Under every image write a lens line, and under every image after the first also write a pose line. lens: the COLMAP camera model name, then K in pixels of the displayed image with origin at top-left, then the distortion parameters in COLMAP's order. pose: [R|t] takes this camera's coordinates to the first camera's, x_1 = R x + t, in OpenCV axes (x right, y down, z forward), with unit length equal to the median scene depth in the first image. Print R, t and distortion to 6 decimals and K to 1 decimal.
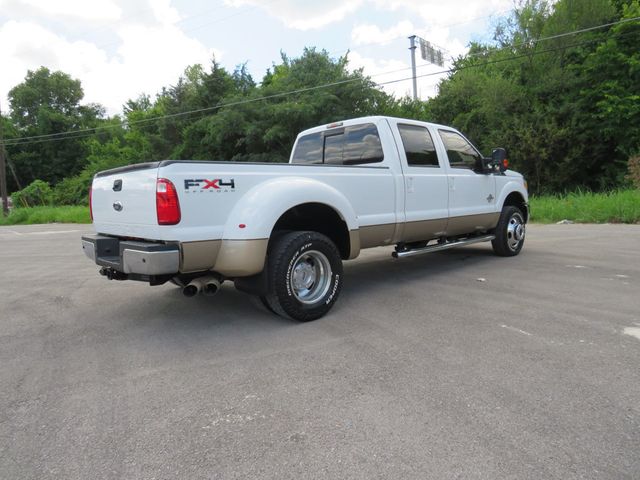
lens RADIAL K [[444.6, 0, 320.0], [0, 444.6, 240.0], [0, 0, 1]] dist [-0.003809, -0.003856]
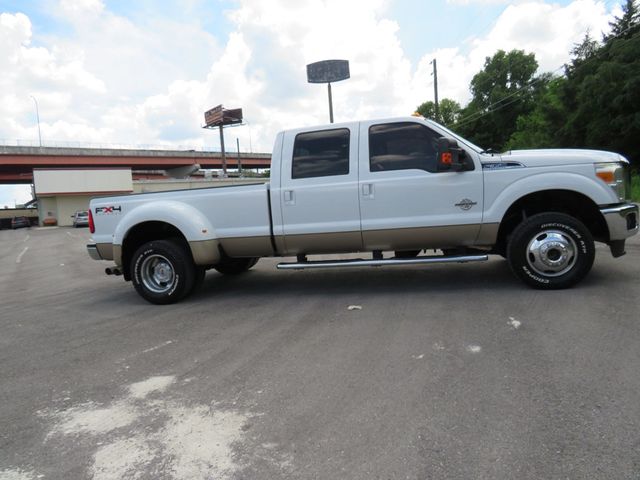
lens RADIAL K [[452.8, 0, 320.0], [0, 452.8, 240.0], [0, 0, 1]] dist [-0.004899, -0.003485]
pose [[0.525433, 0.079463, -0.847116, 0.988814], [-0.023289, 0.996599, 0.079040, -0.099943], [0.850516, -0.021802, 0.525496, 0.471692]]
